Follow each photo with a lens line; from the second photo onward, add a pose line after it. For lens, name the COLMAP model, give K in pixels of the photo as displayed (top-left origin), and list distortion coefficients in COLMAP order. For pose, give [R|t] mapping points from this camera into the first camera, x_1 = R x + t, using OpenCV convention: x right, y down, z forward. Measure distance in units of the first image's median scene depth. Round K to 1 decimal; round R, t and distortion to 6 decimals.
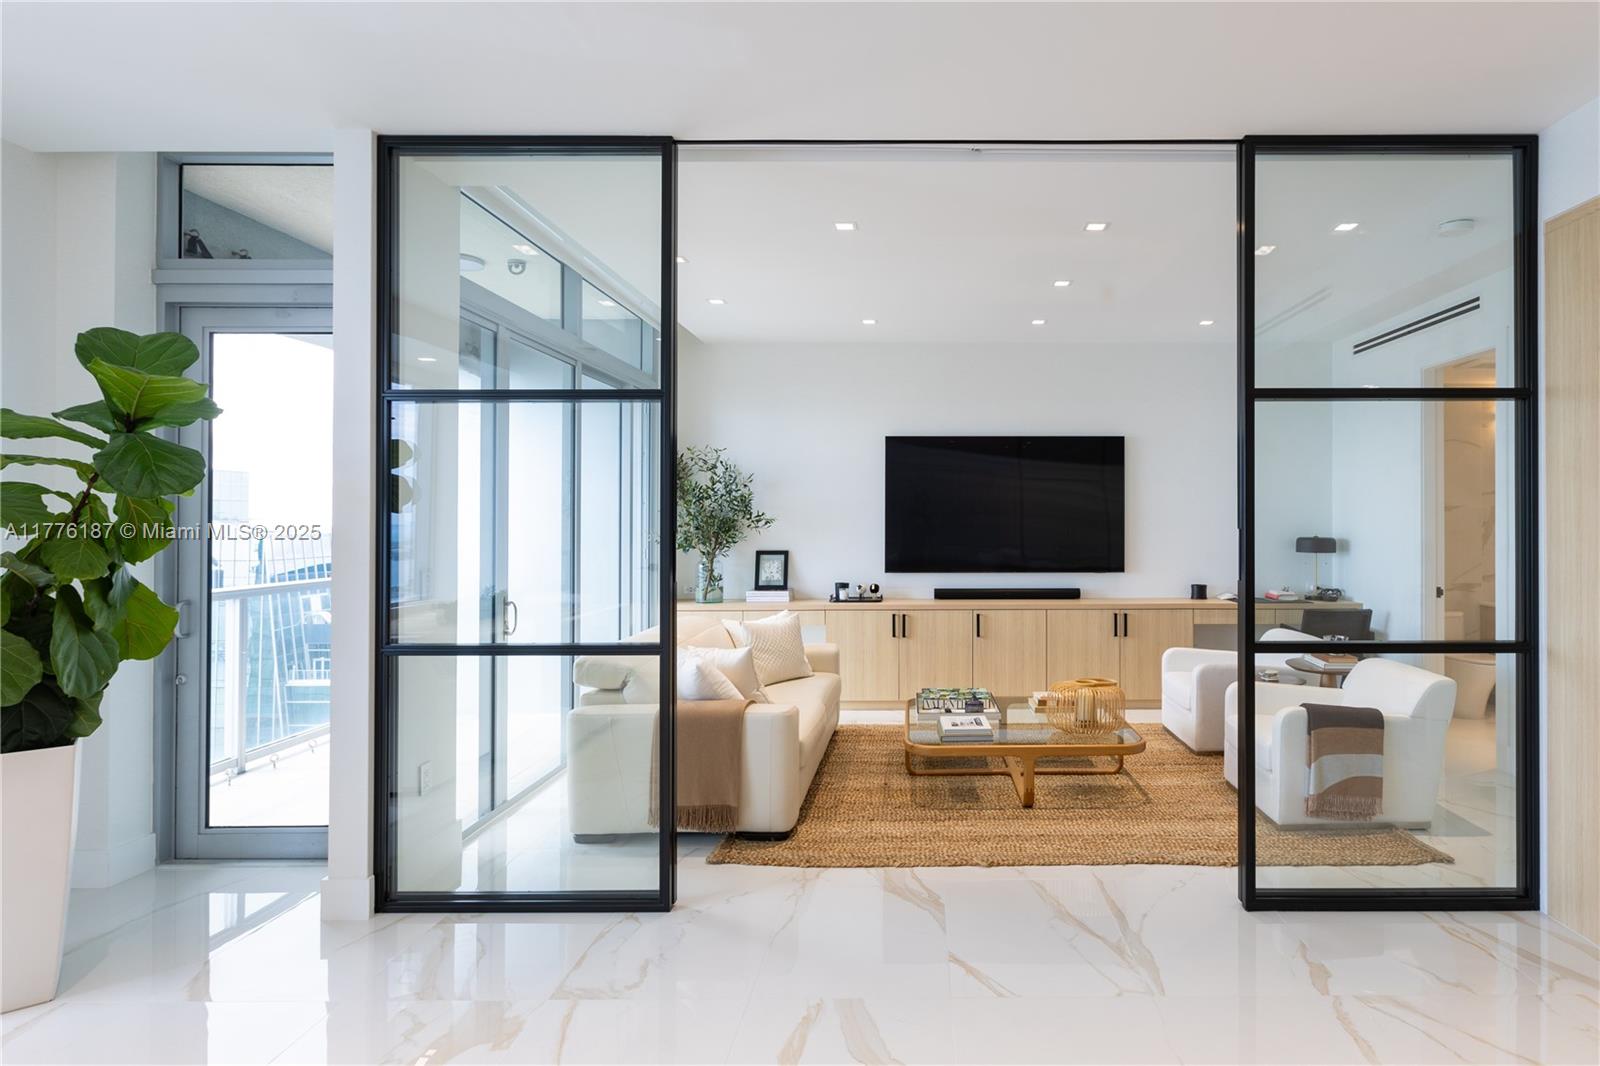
lens RADIAL K [[873.1, 0, 931.1], [0, 873.1, 512.1], [0, 0, 1]] dist [0.001122, 0.000589]
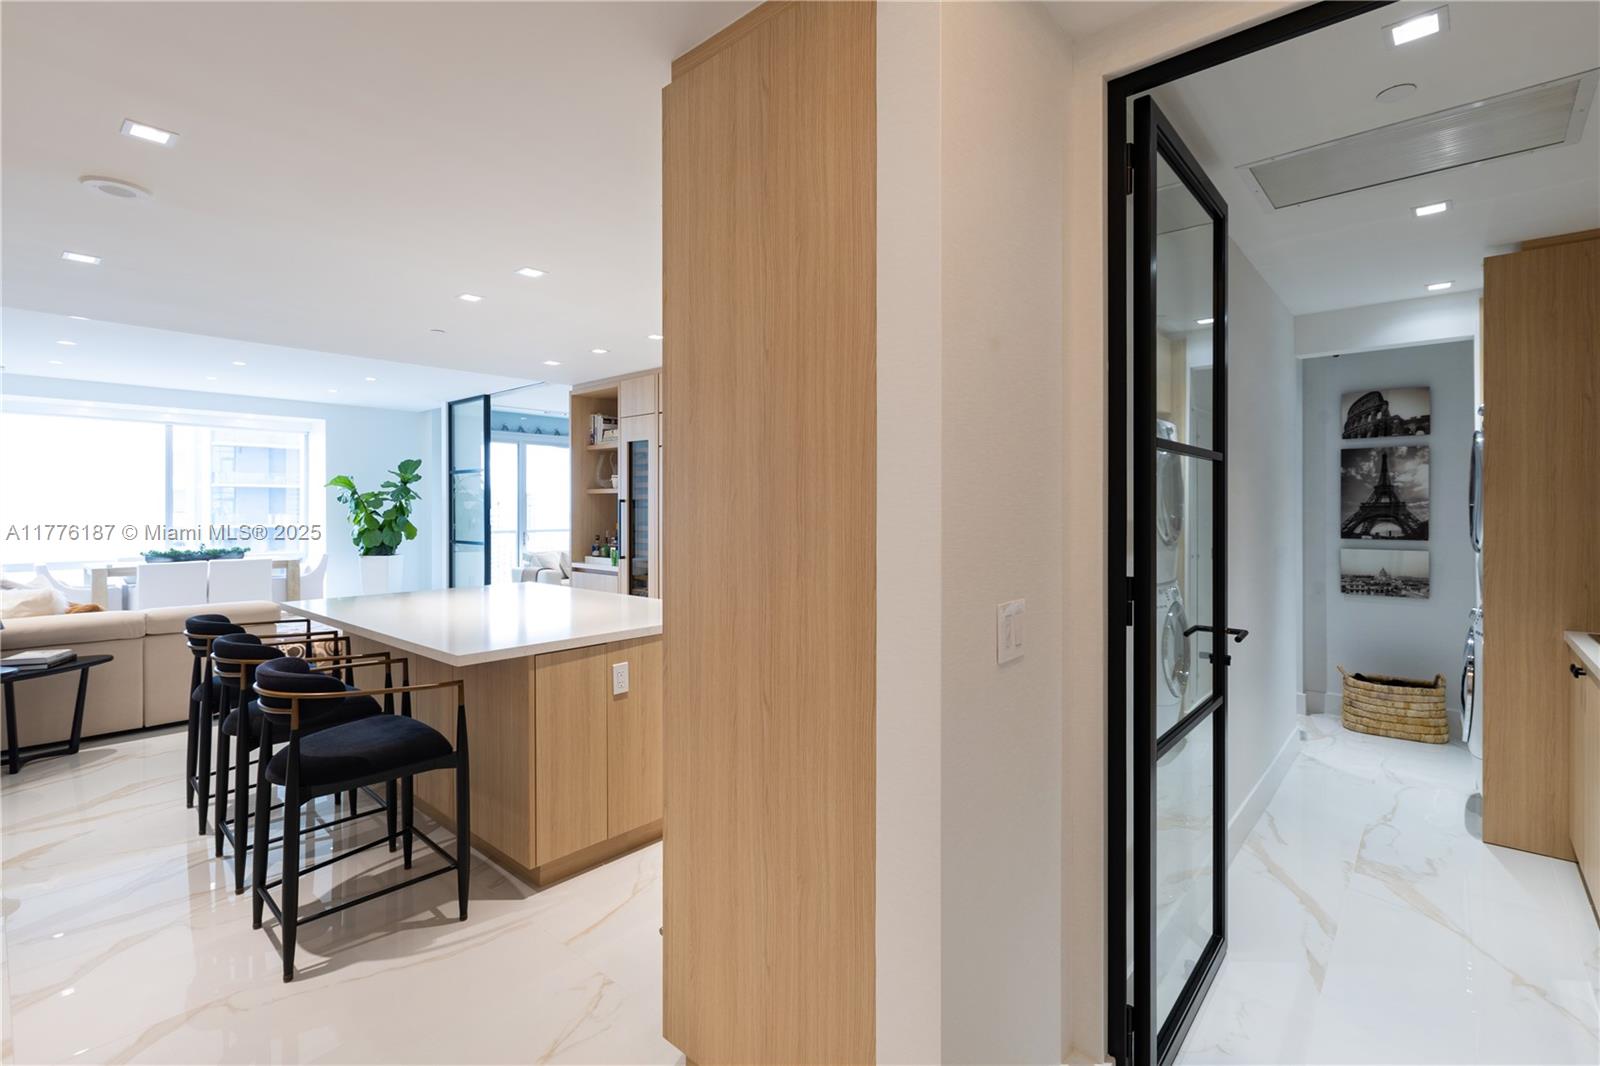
lens RADIAL K [[731.4, 0, 798.6], [0, 731.4, 508.9], [0, 0, 1]] dist [-0.002844, -0.001100]
pose [[0.742456, 0.003273, -0.669887, 1.216700], [0.004925, 0.999934, 0.010345, -0.001840], [0.669877, -0.010980, 0.742391, -0.146037]]
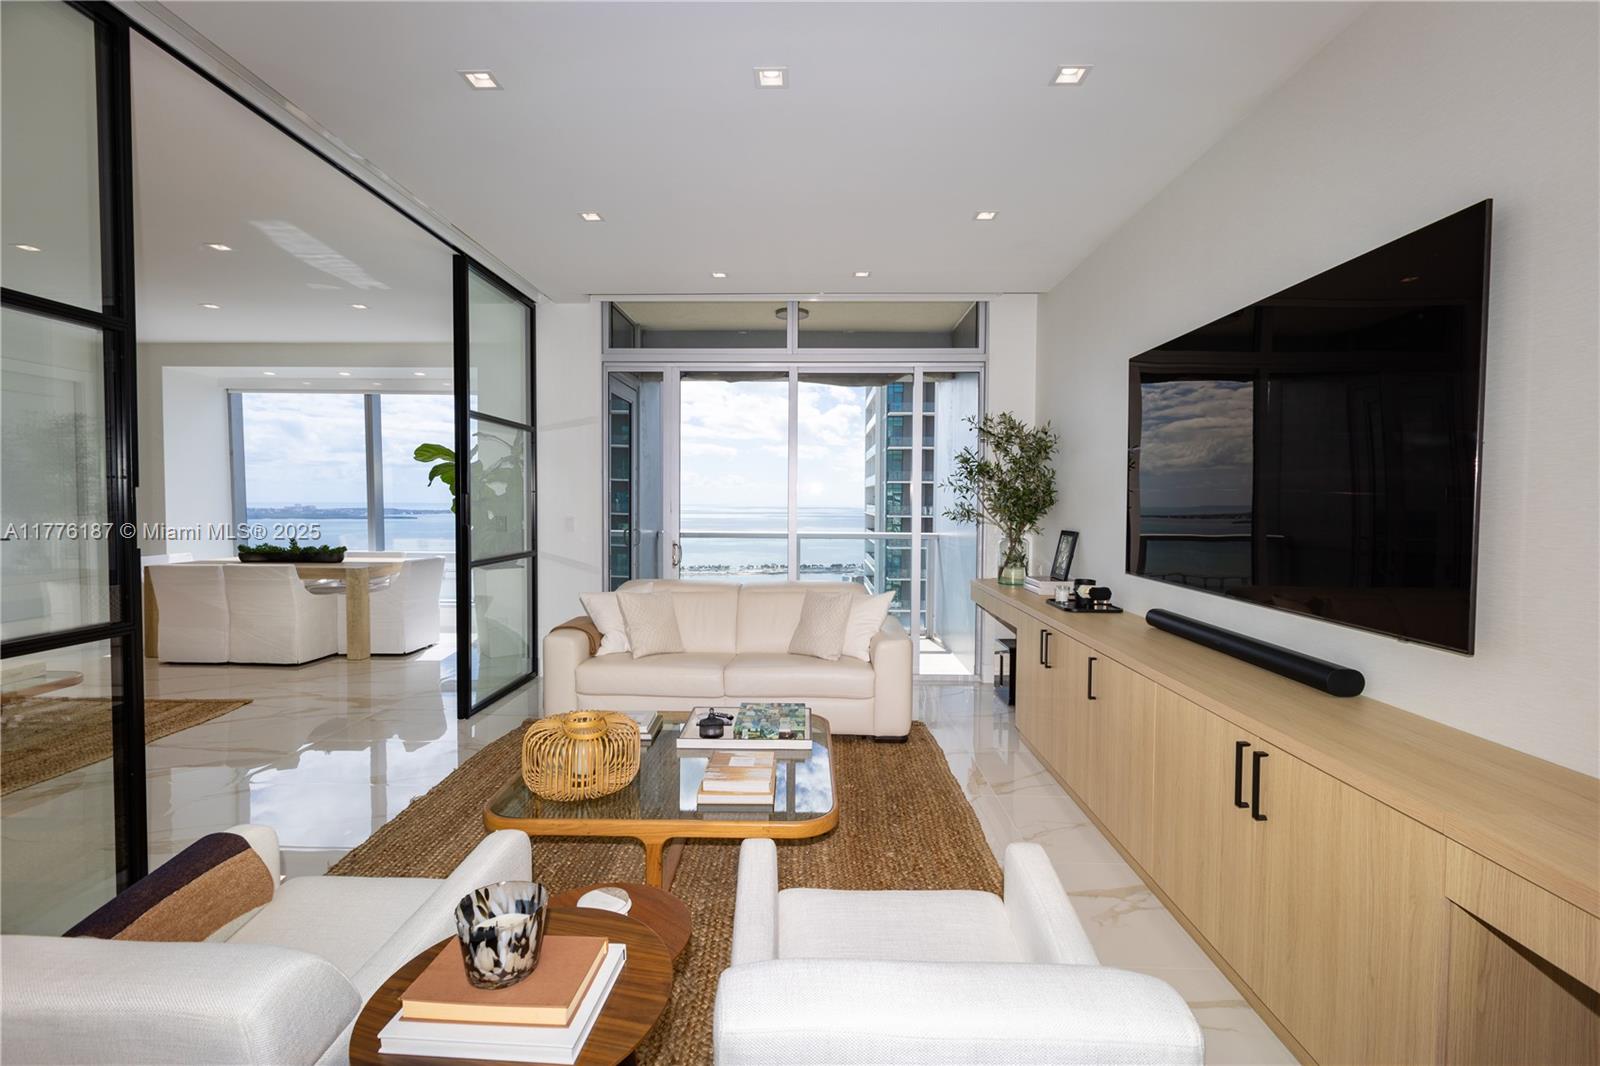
lens RADIAL K [[712.1, 0, 799.0], [0, 712.1, 529.9], [0, 0, 1]] dist [-0.002814, -0.000502]
pose [[-0.029121, 0.043363, -0.998635, 0.497349], [0.003482, 0.999057, 0.043279, 0.016448], [0.999570, -0.002217, -0.029244, 0.805073]]
